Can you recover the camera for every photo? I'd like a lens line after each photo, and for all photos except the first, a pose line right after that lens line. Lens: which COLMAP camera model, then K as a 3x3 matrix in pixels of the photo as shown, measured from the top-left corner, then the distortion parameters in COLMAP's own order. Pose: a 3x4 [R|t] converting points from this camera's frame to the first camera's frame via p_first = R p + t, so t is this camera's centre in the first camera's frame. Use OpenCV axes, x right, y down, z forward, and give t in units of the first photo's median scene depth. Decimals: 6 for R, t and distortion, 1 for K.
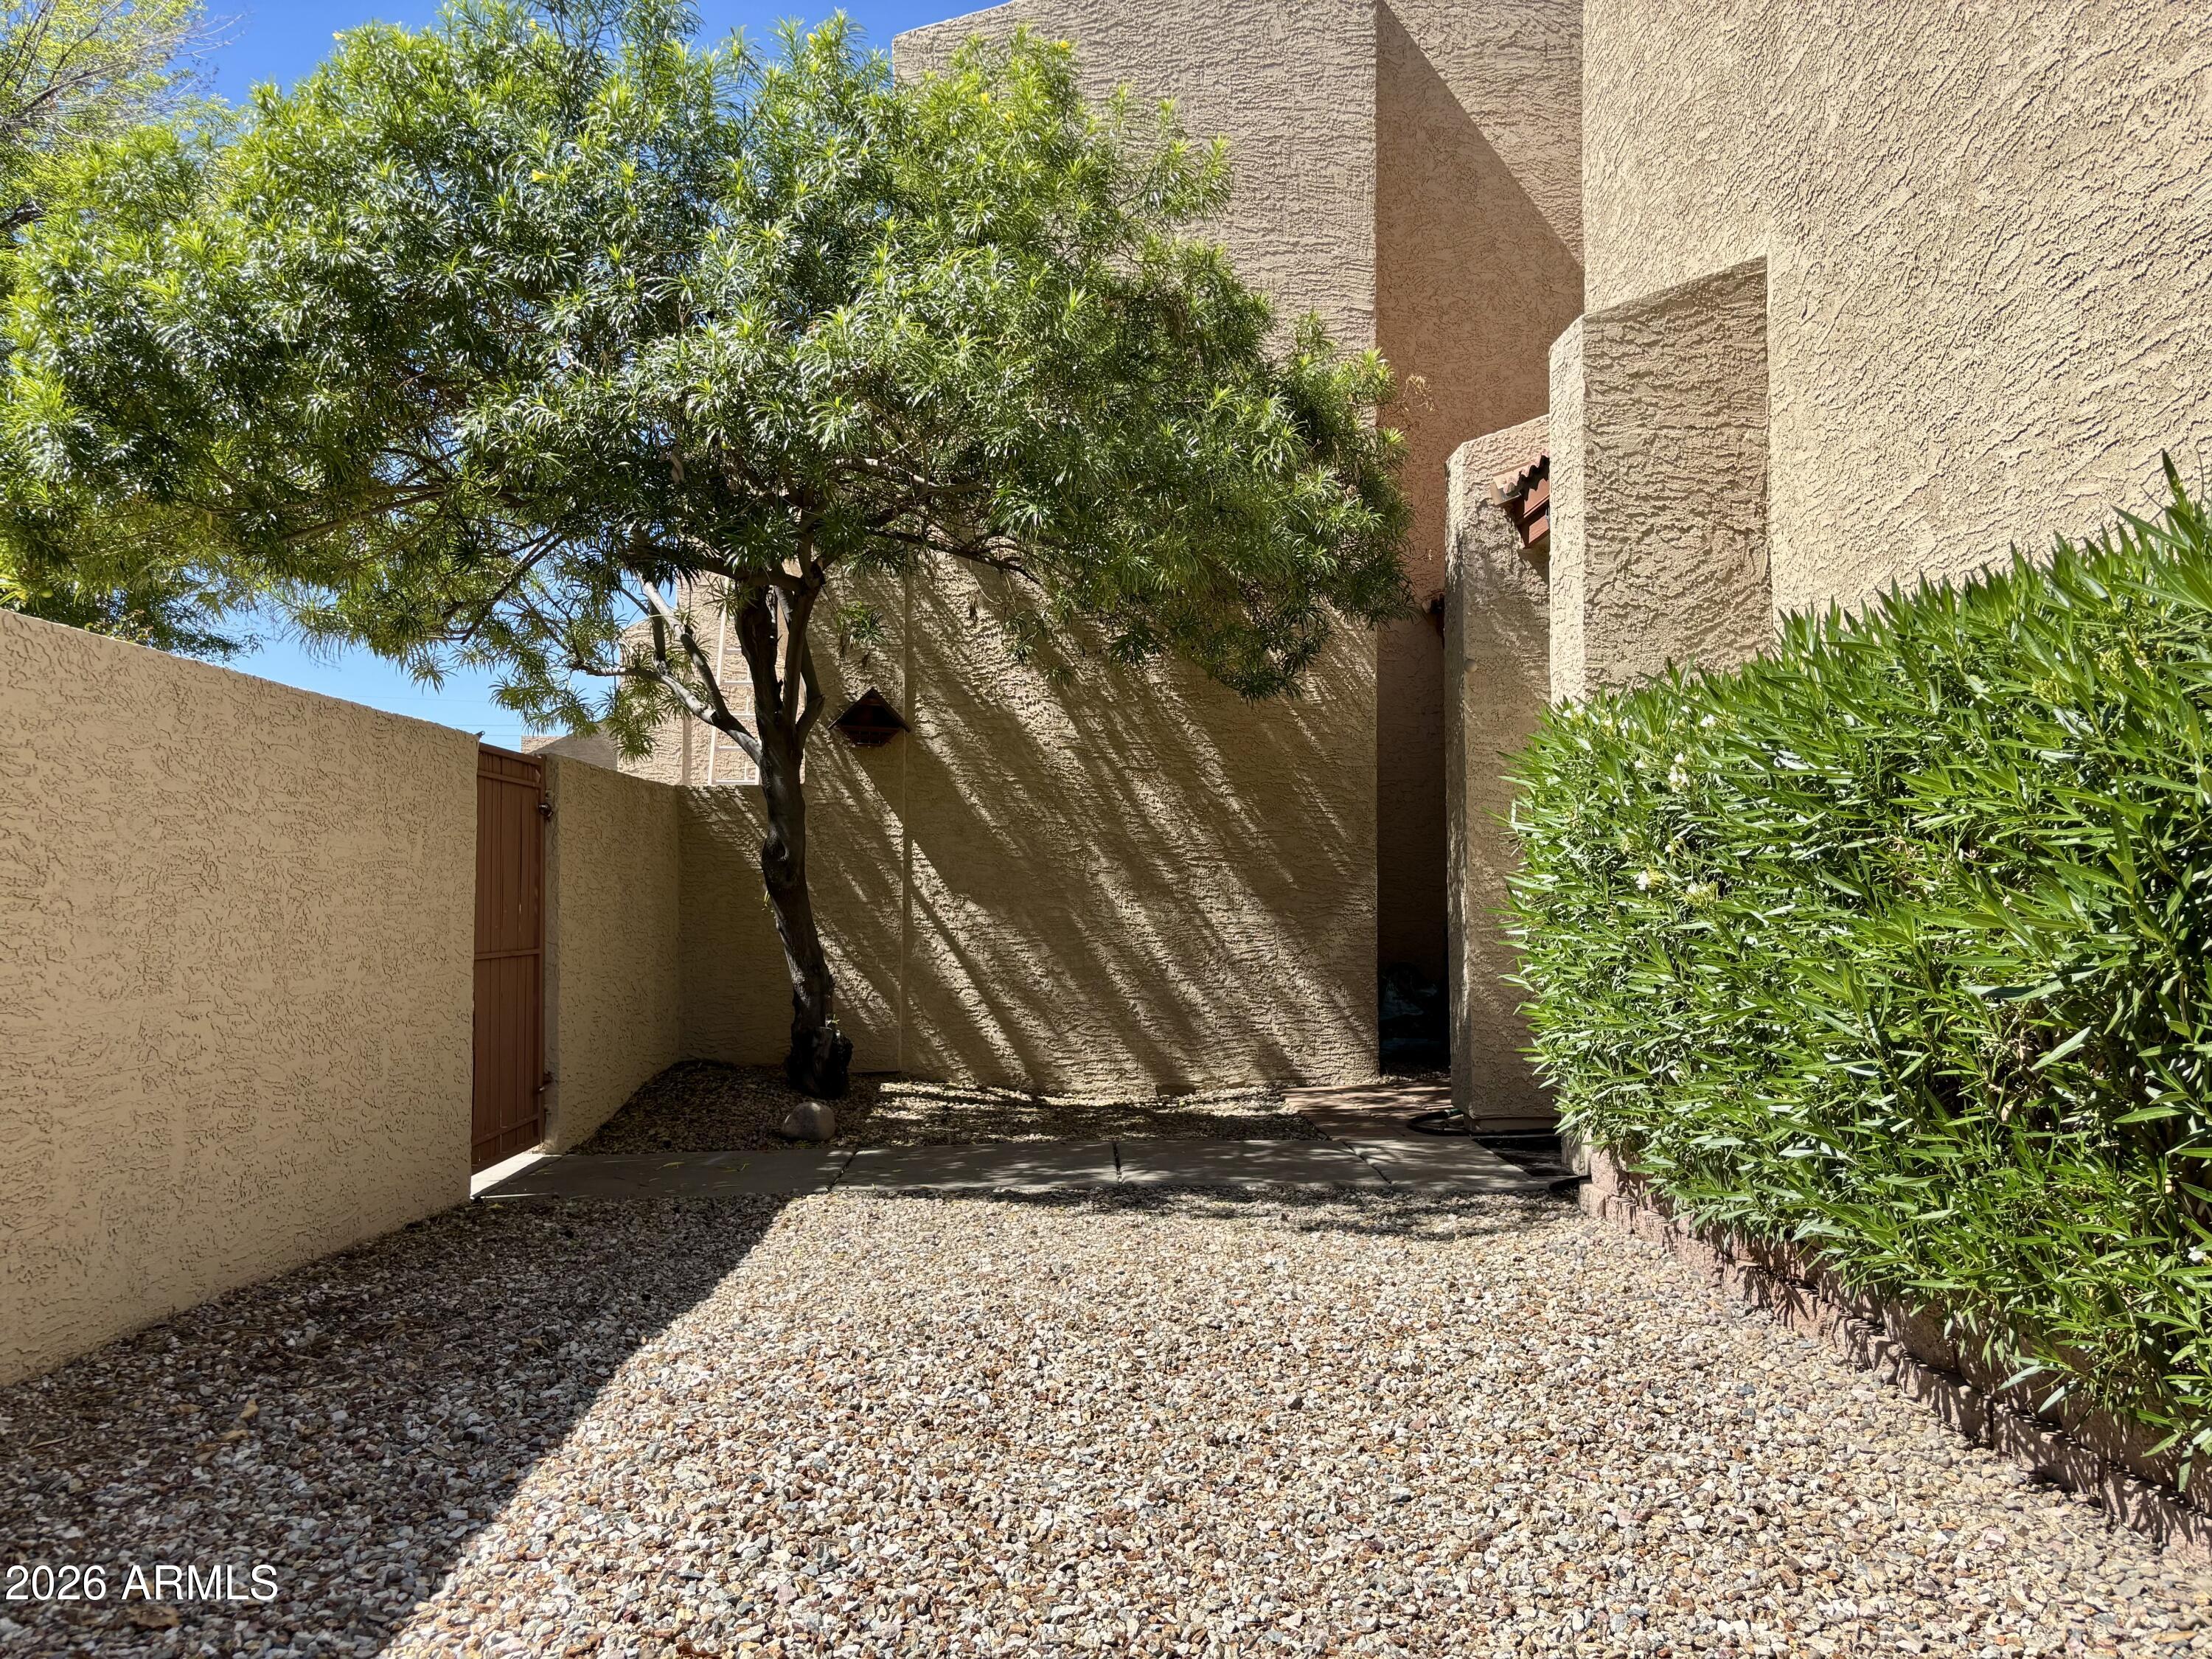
lens RADIAL K [[1694.3, 0, 1097.4], [0, 1694.3, 839.2], [0, 0, 1]] dist [-0.000217, 0.097860]
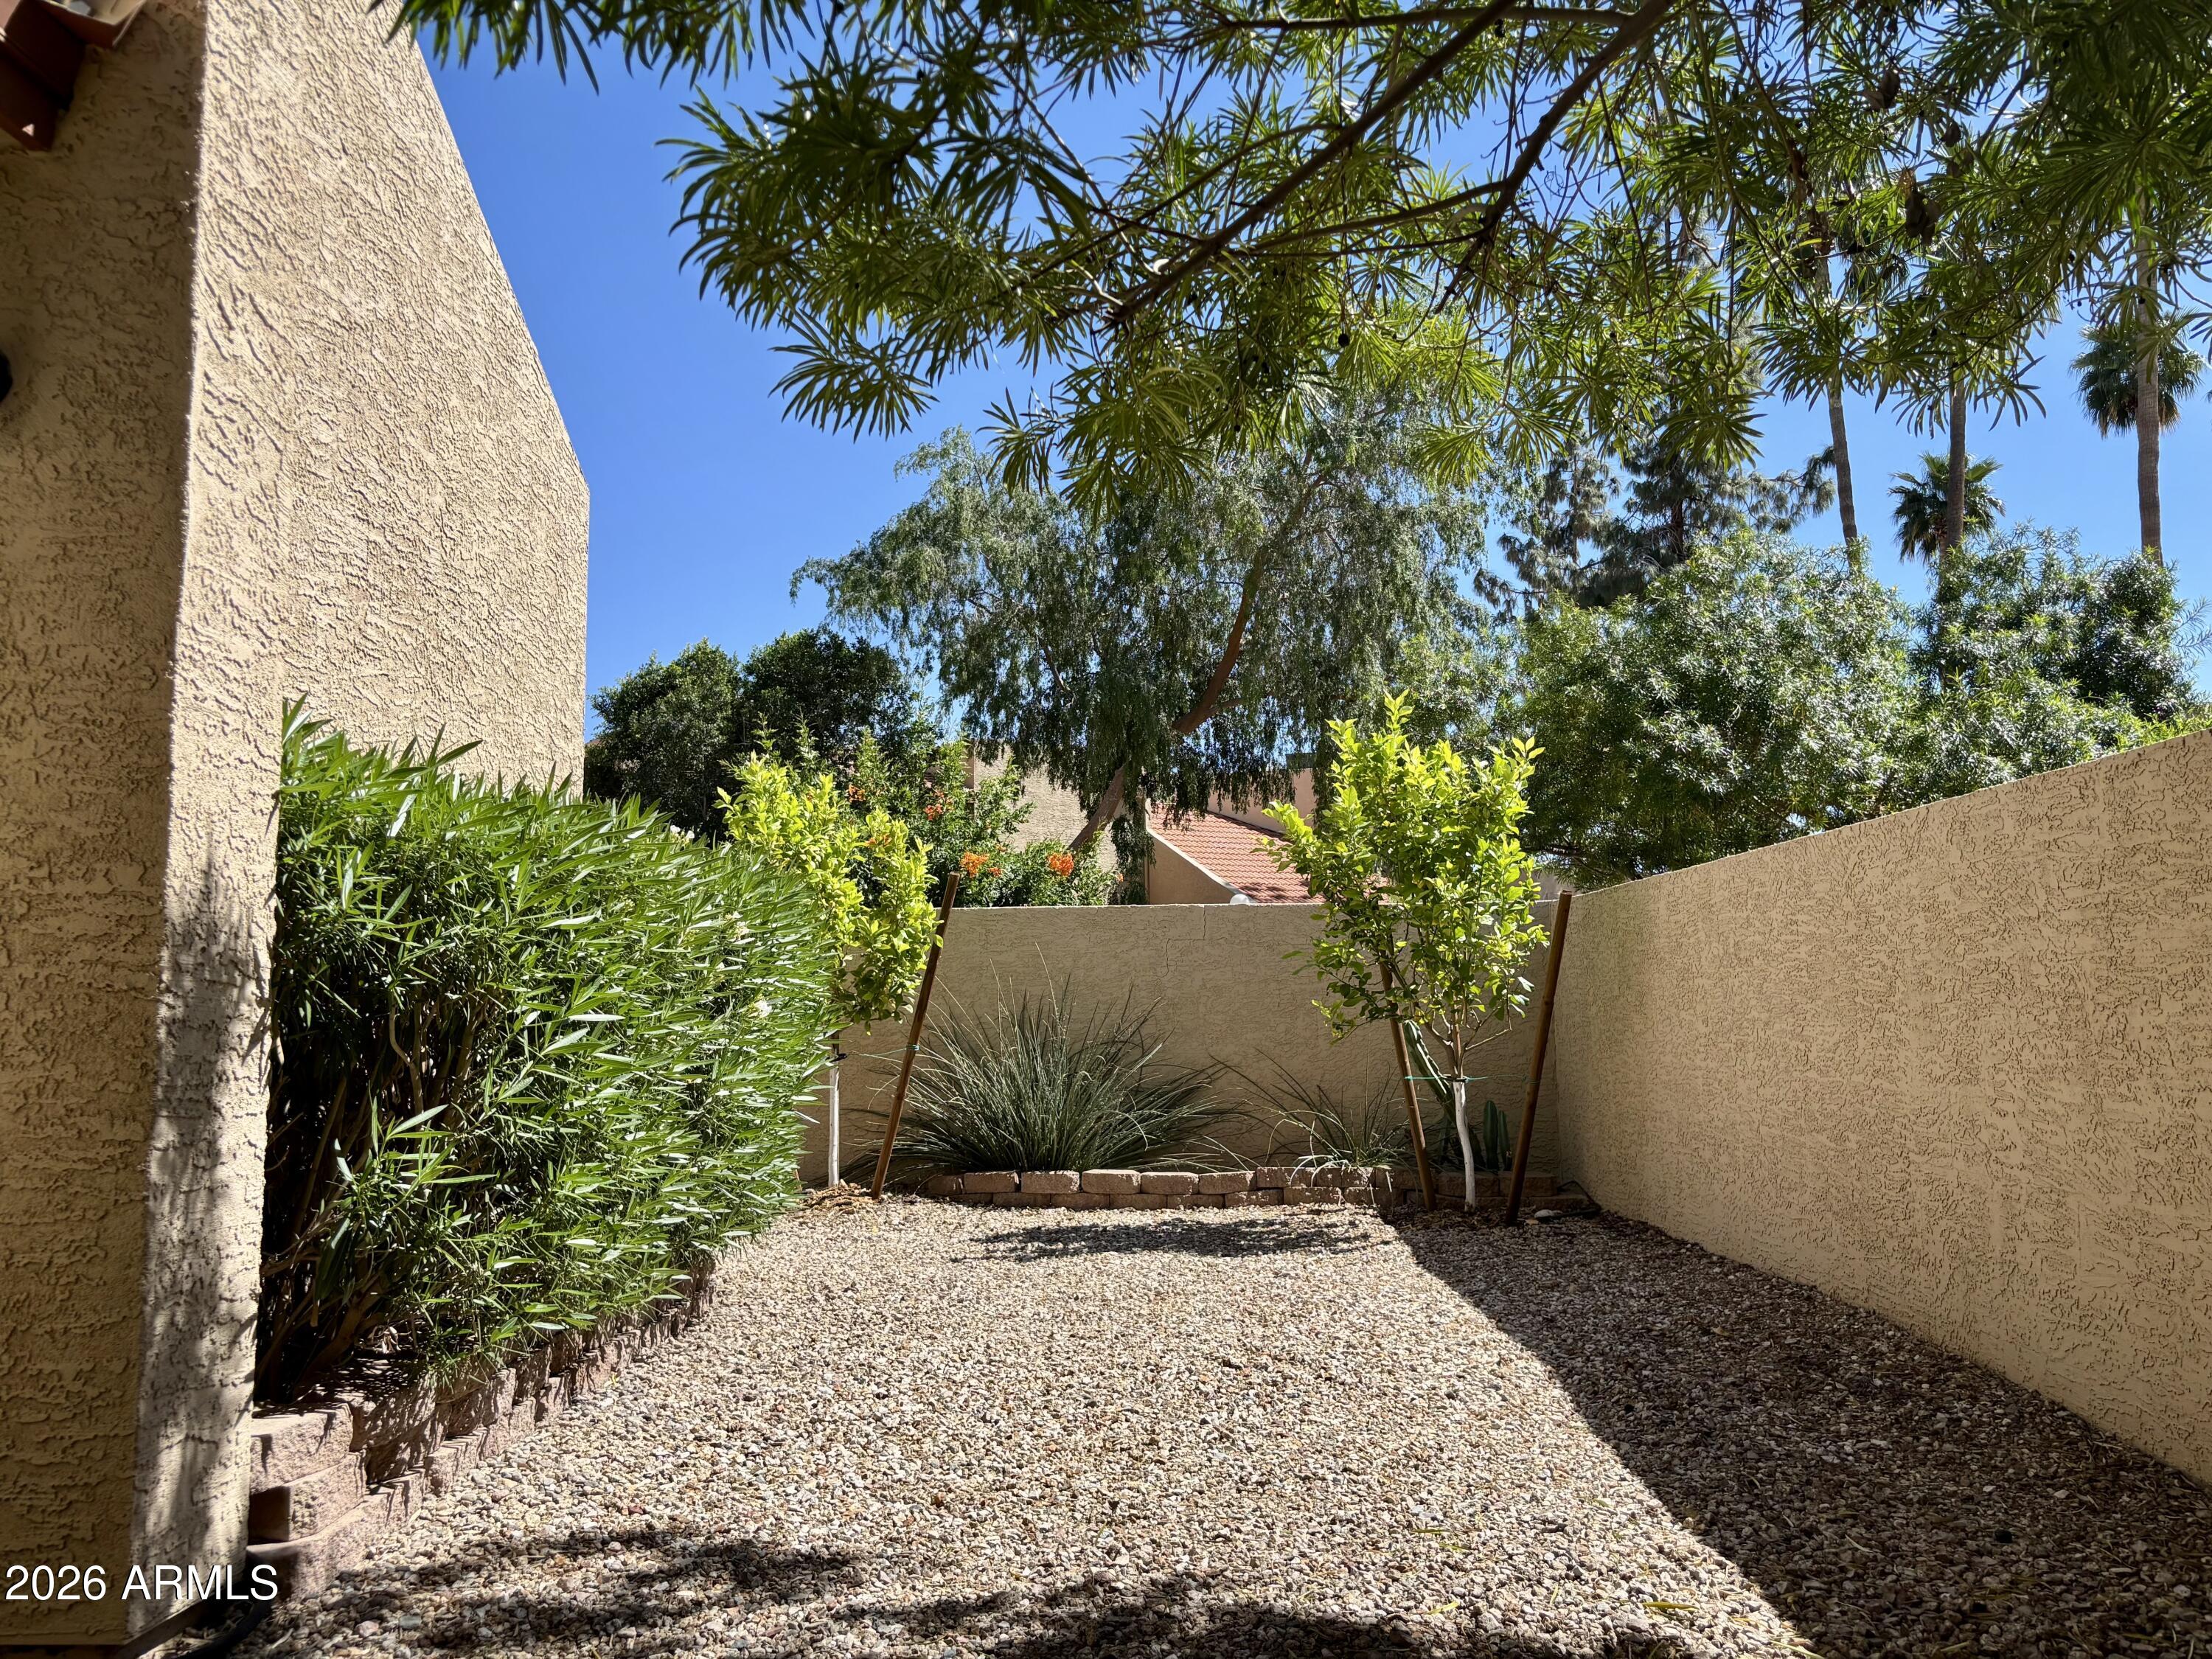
lens RADIAL K [[1694.3, 0, 1097.4], [0, 1694.3, 839.2], [0, 0, 1]] dist [-0.000217, 0.097860]
pose [[-0.998777, 0.007506, 0.048875, -0.003121], [0.001017, 0.991320, -0.131465, 0.073094], [-0.049438, -0.131255, -0.990115, 2.129024]]
